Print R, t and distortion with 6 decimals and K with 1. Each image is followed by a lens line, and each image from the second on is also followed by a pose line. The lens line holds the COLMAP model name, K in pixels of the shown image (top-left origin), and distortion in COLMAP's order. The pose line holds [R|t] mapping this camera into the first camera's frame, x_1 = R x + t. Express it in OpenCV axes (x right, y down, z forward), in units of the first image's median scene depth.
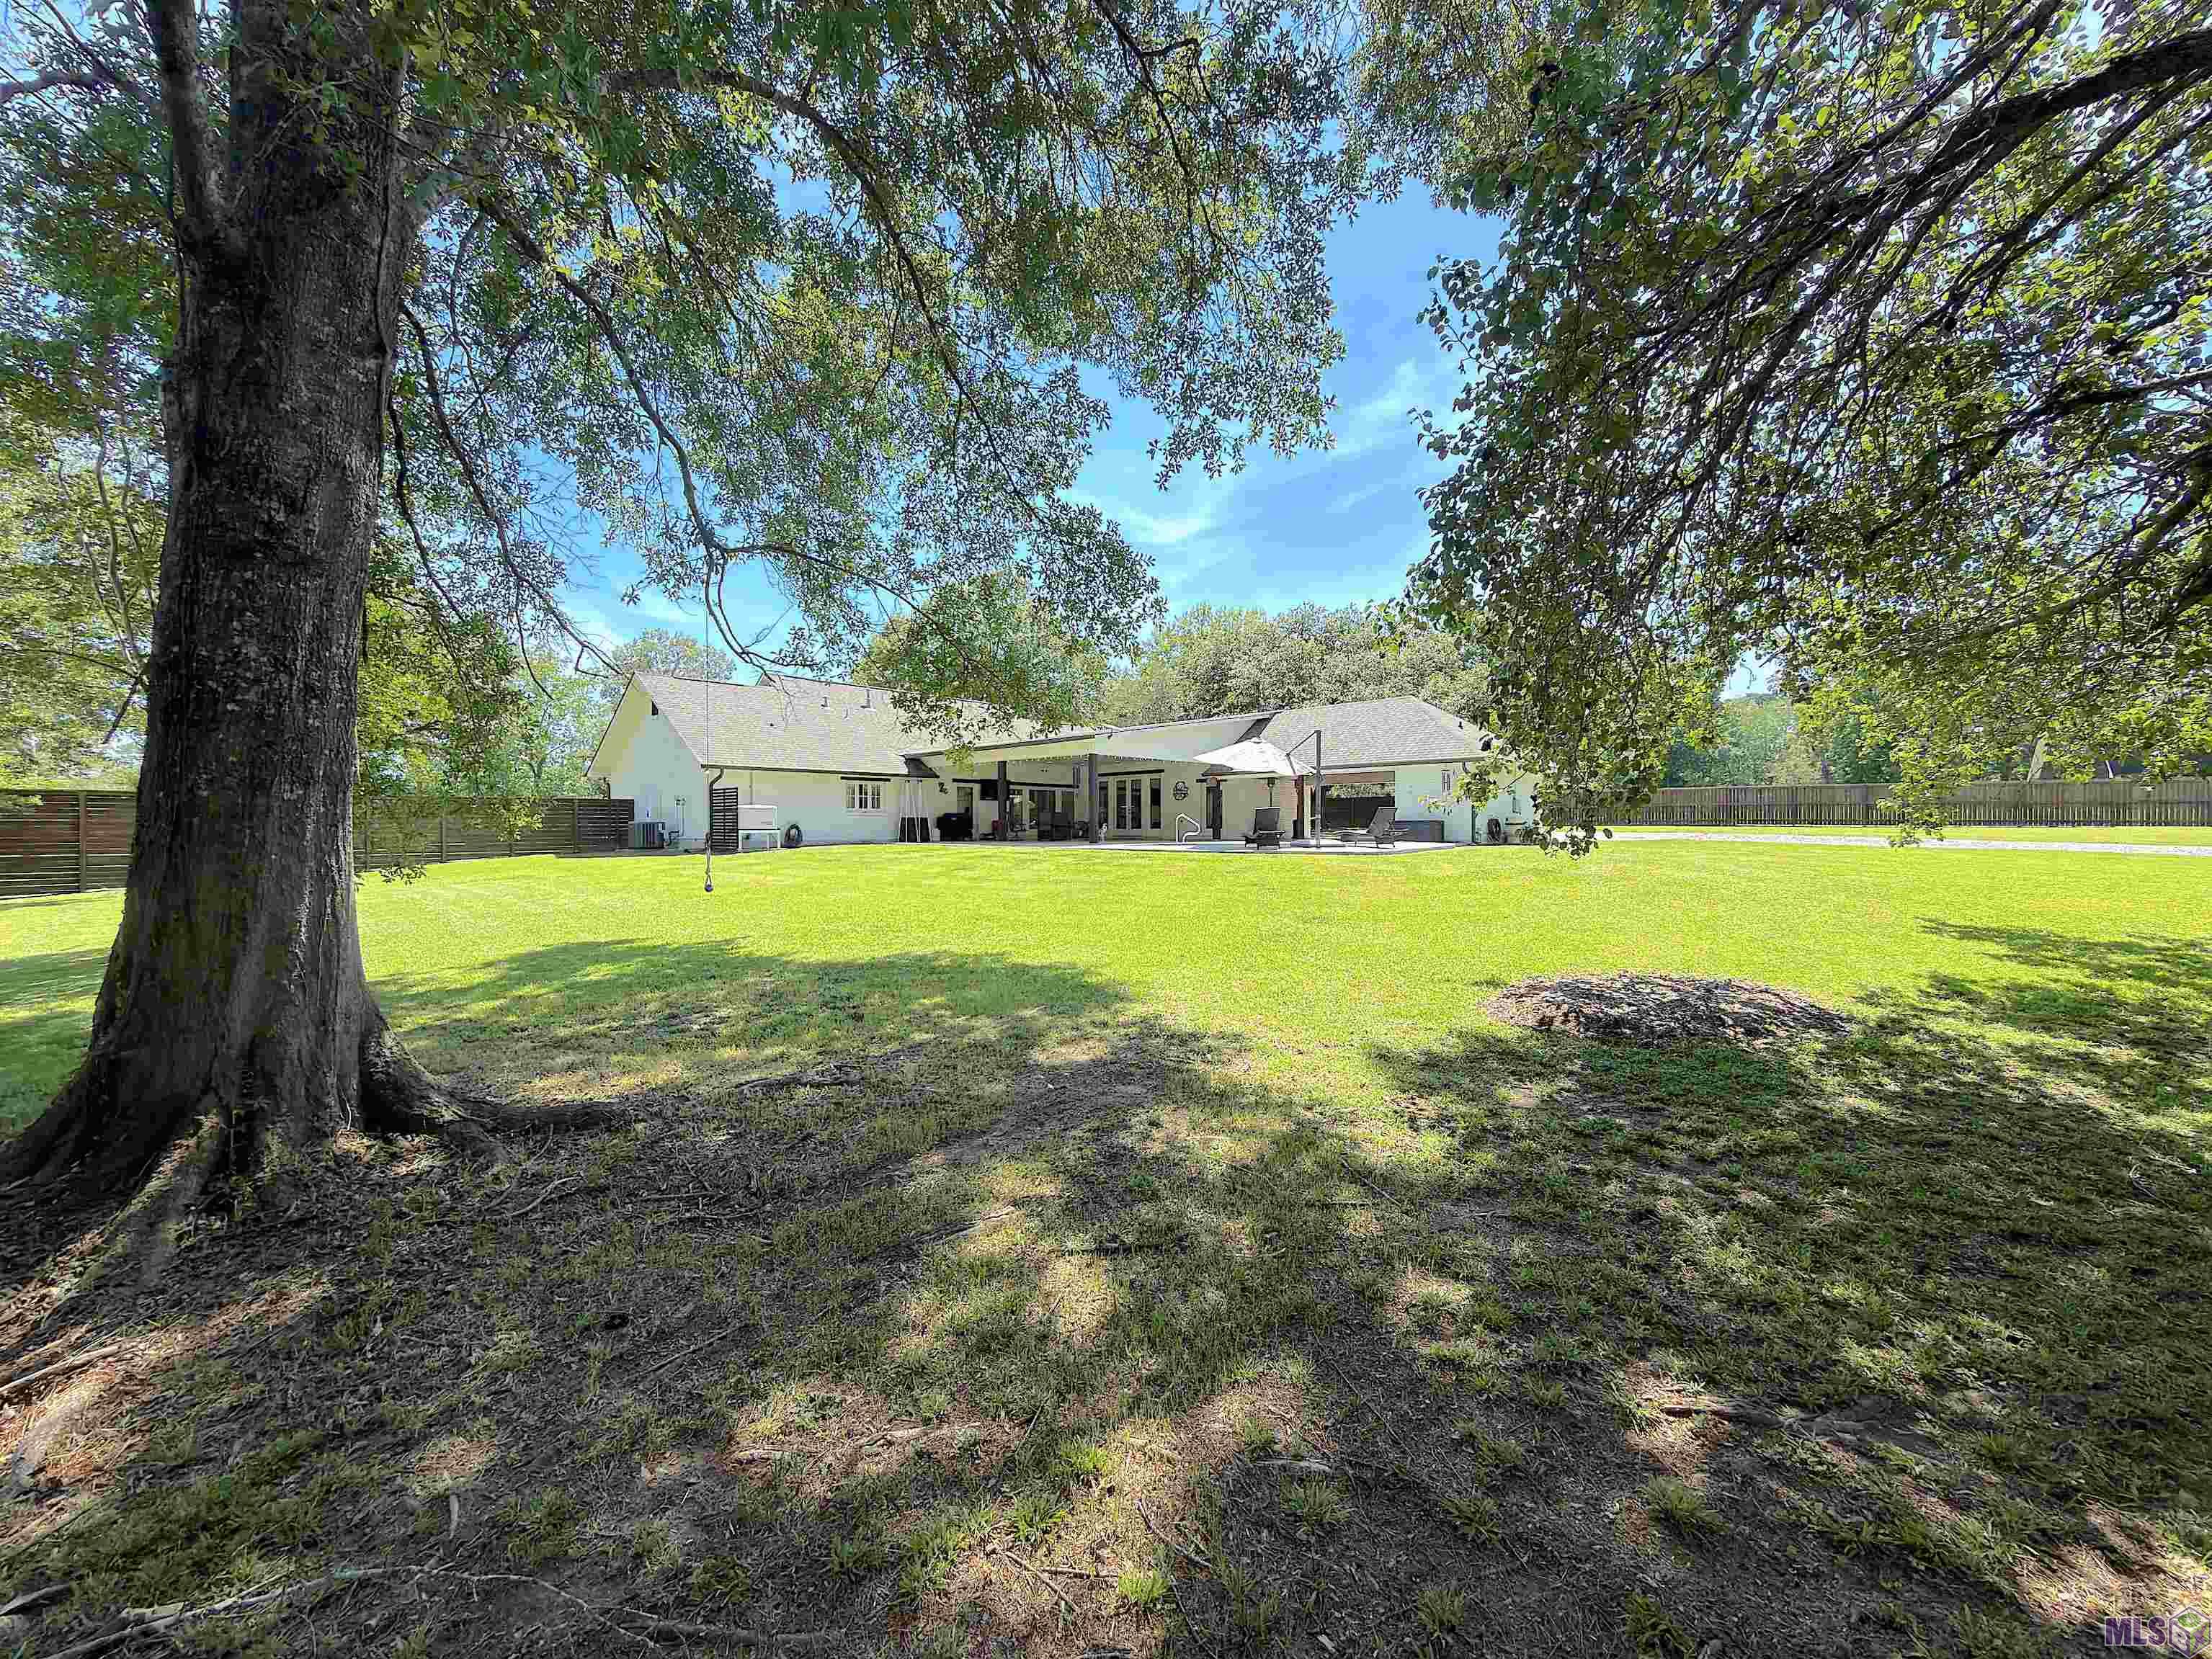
lens RADIAL K [[885.3, 0, 1104.9], [0, 885.3, 825.9], [0, 0, 1]] dist [-0.001621, -0.000267]
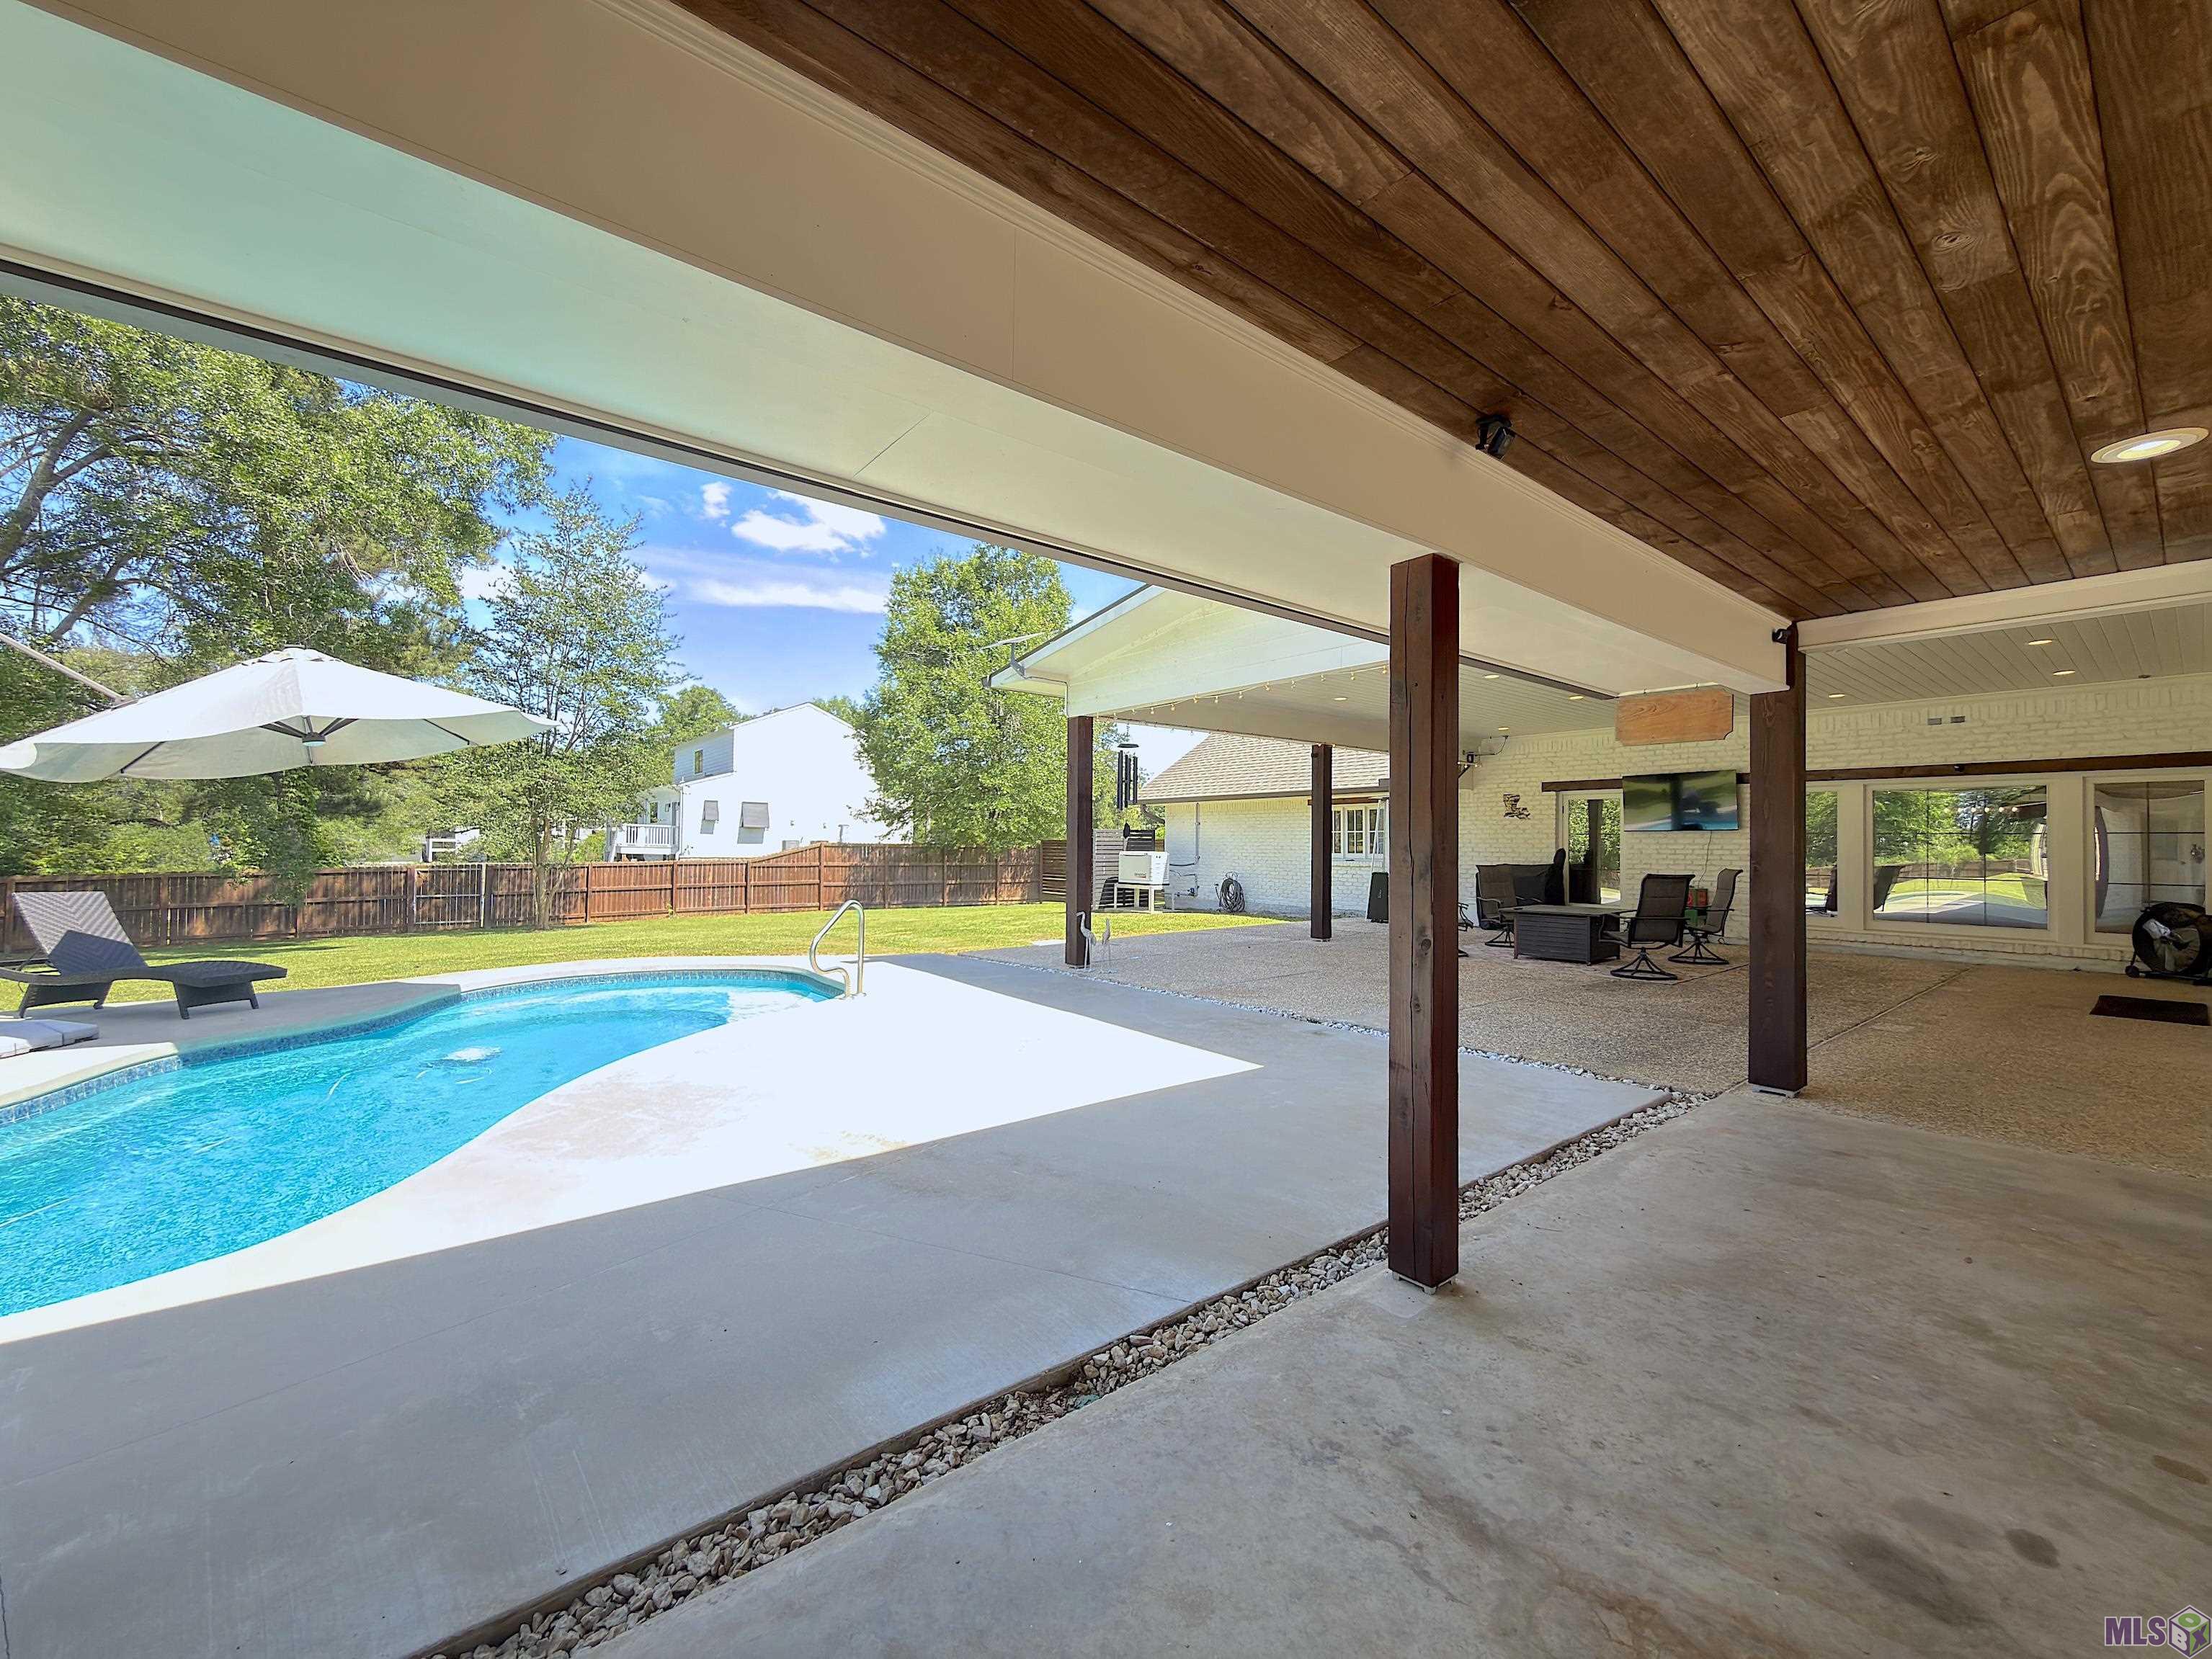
lens RADIAL K [[885.3, 0, 1109.9], [0, 885.3, 836.0], [0, 0, 1]] dist [-0.001621, -0.000267]
pose [[-0.136015, -0.005511, -0.990691, 0.273465], [-0.002636, 0.999983, -0.005200, -0.025339], [0.990703, 0.001904, -0.136027, 0.845583]]
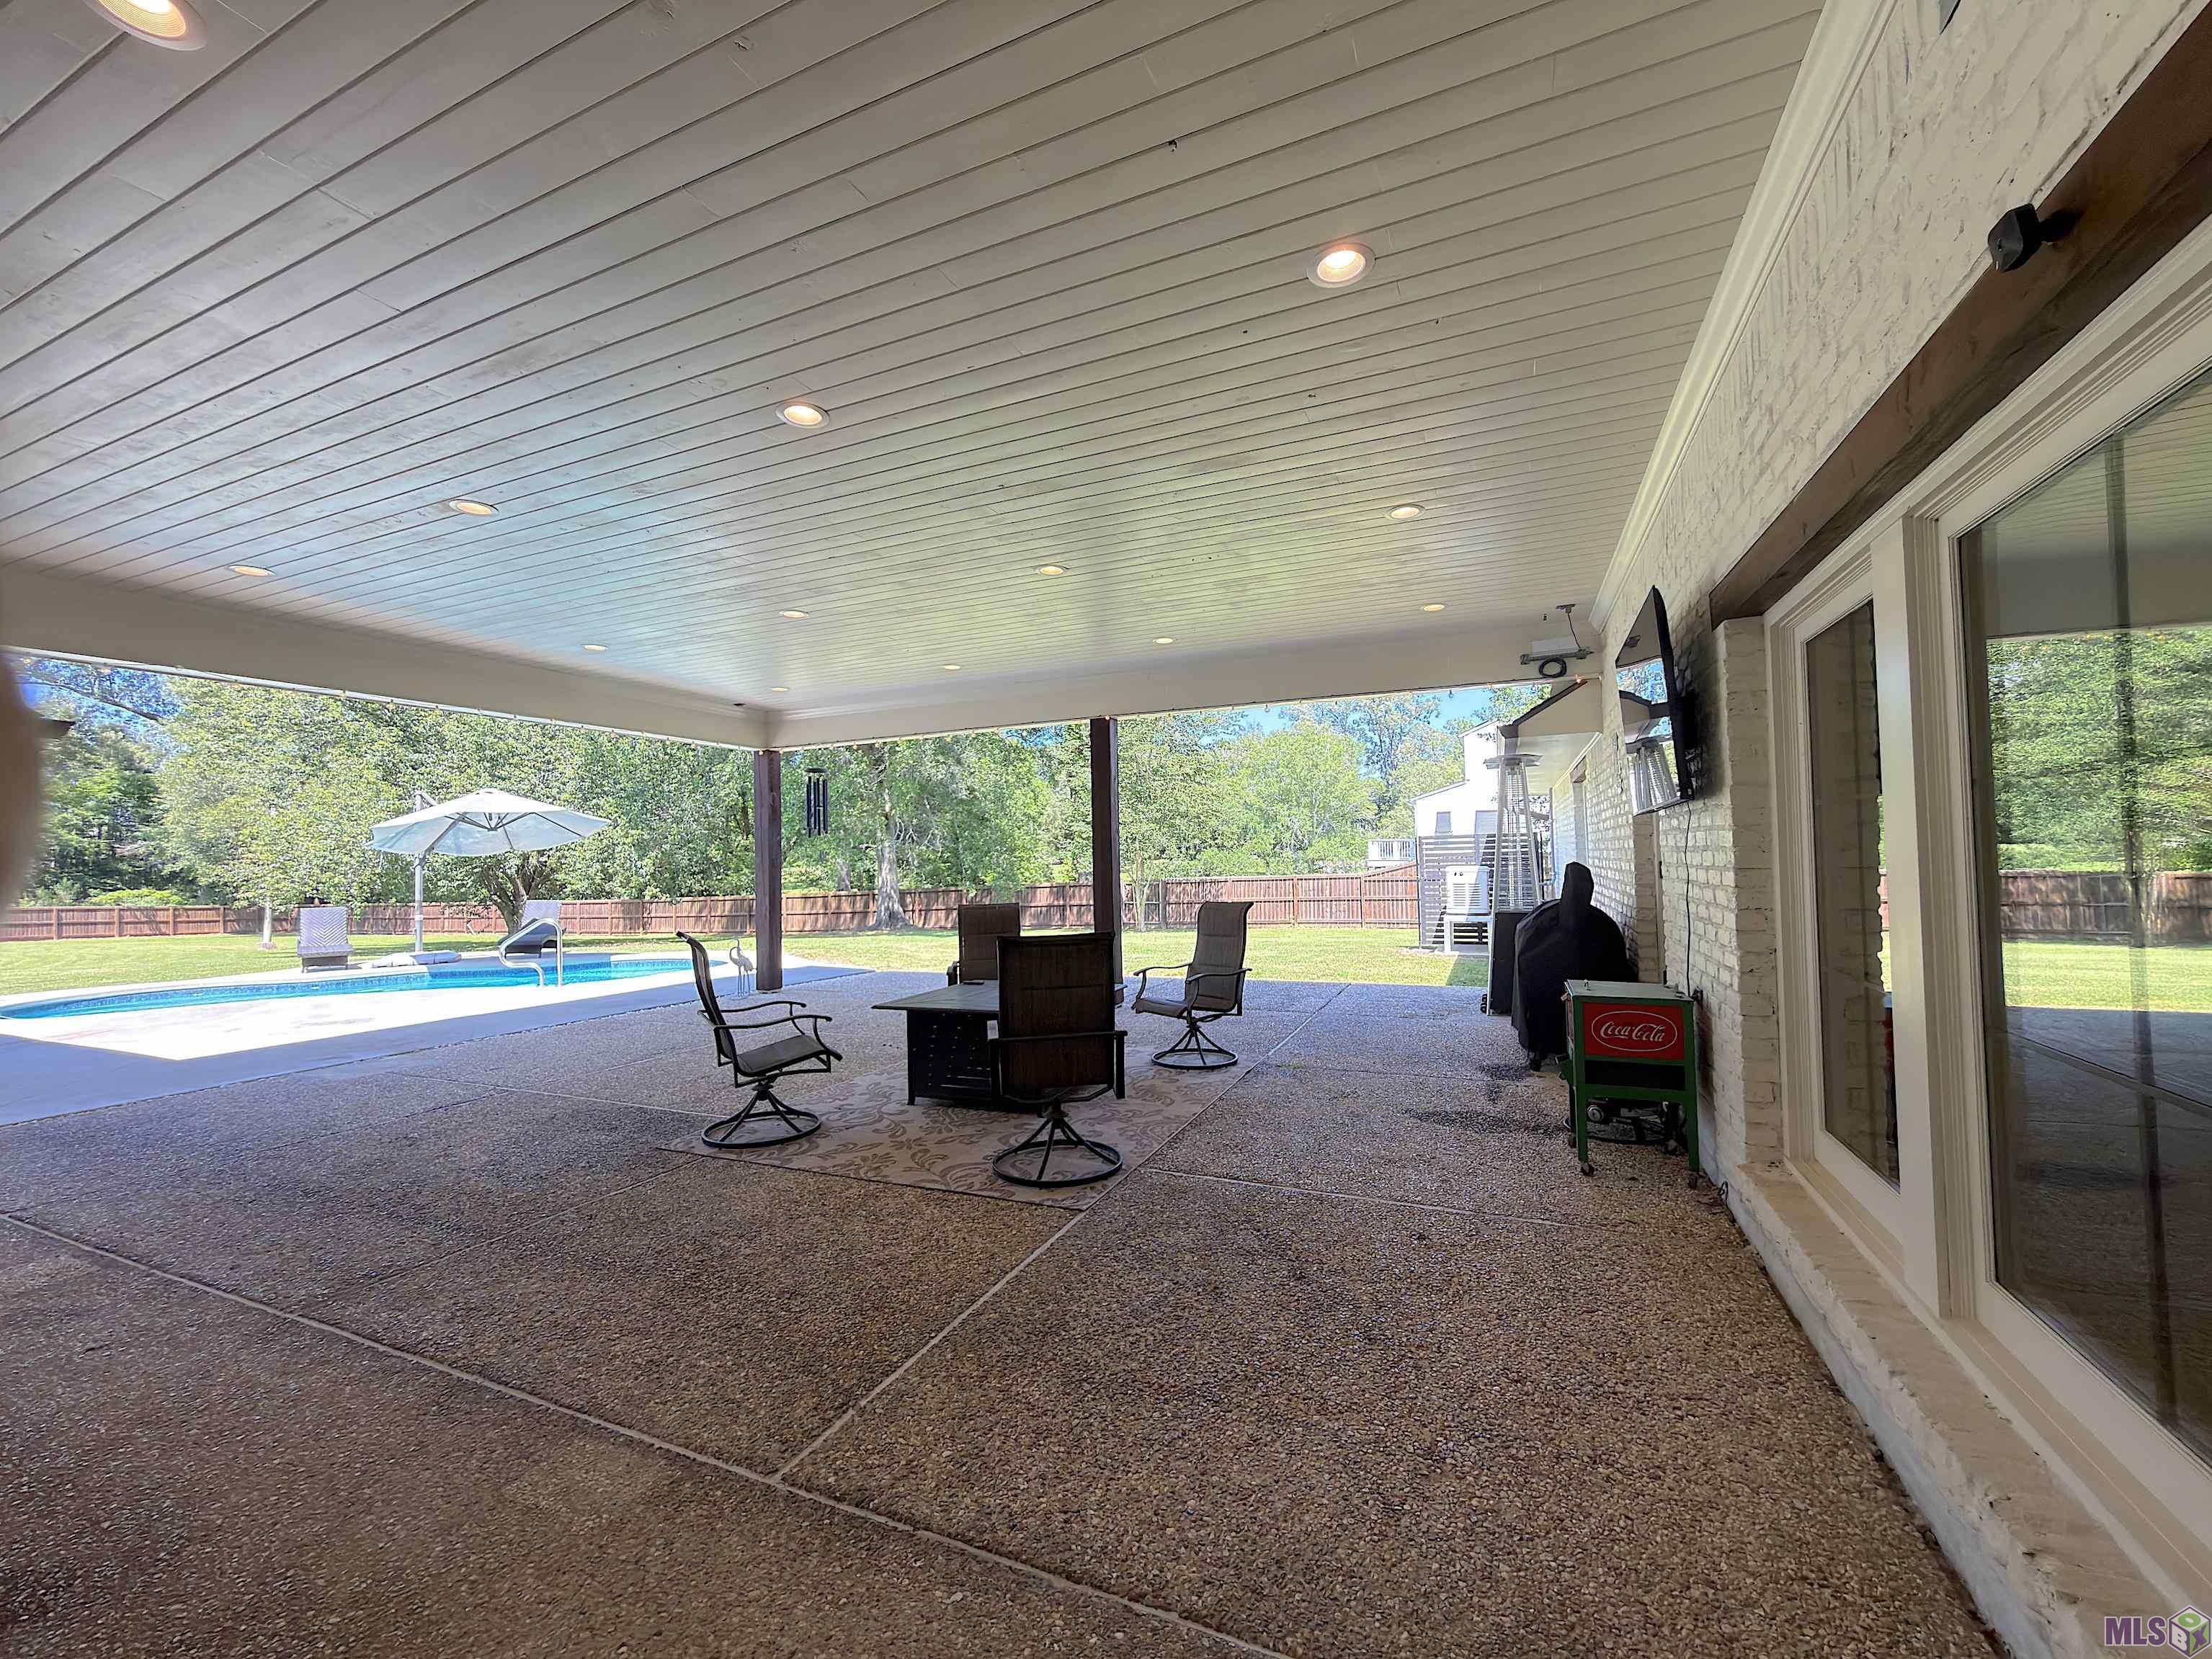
lens RADIAL K [[885.3, 0, 1111.7], [0, 885.3, 830.3], [0, 0, 1]] dist [-0.001621, -0.000267]
pose [[-0.941841, 0.013479, -0.335788, -0.019776], [0.026220, 0.999097, -0.033439, -0.025095], [0.335034, -0.040298, -0.941344, 1.118118]]
